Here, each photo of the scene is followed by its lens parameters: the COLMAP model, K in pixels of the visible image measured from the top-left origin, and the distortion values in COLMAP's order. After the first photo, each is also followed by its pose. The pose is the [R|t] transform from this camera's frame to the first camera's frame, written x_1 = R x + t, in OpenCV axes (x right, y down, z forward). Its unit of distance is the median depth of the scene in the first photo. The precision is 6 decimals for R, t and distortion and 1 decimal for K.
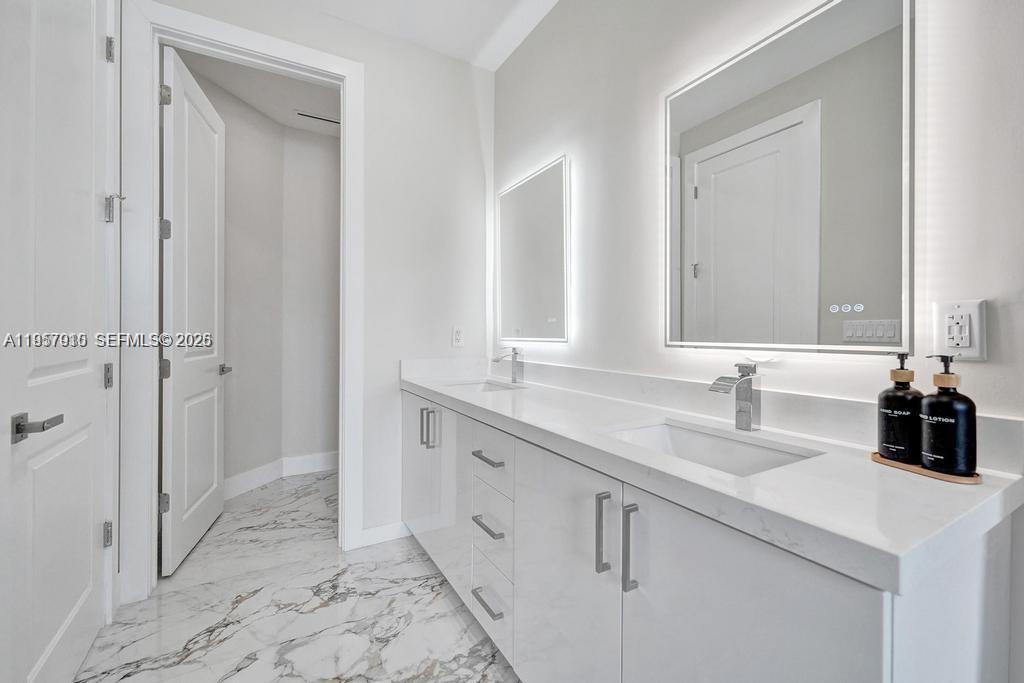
lens RADIAL K [[426.3, 0, 507.6], [0, 426.3, 335.5], [0, 0, 1]] dist [0.000442, -0.000007]
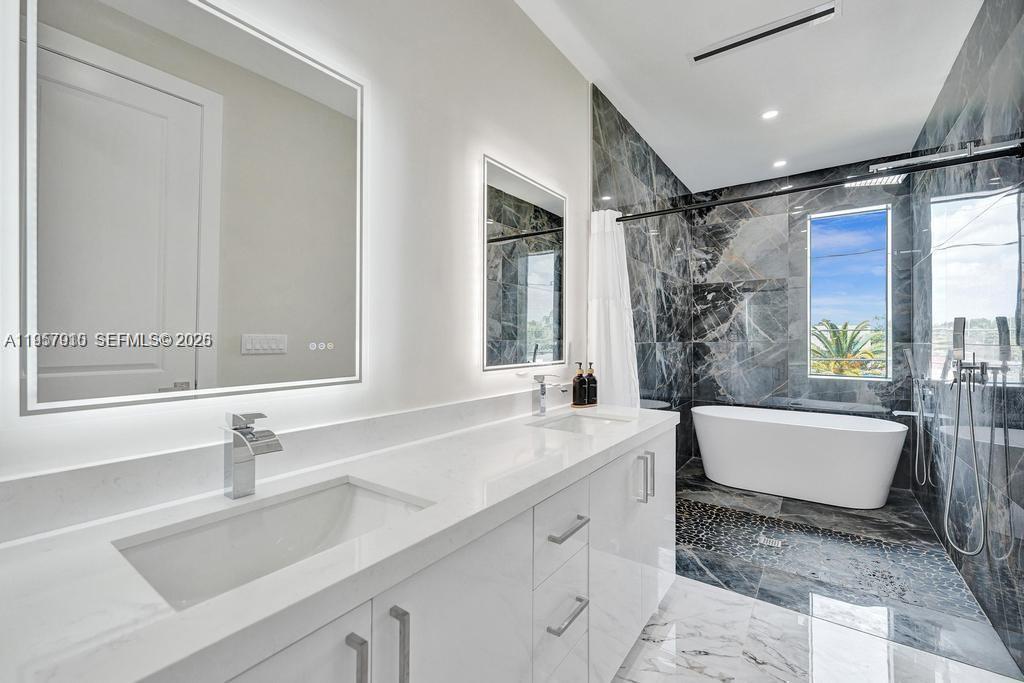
lens RADIAL K [[426.3, 0, 507.6], [0, 426.3, 335.5], [0, 0, 1]] dist [0.000442, -0.000007]
pose [[-0.401587, -0.001744, 0.915819, -0.703913], [-0.000444, 0.999998, 0.001710, -0.071813], [-0.915821, 0.000280, -0.401587, 1.394487]]
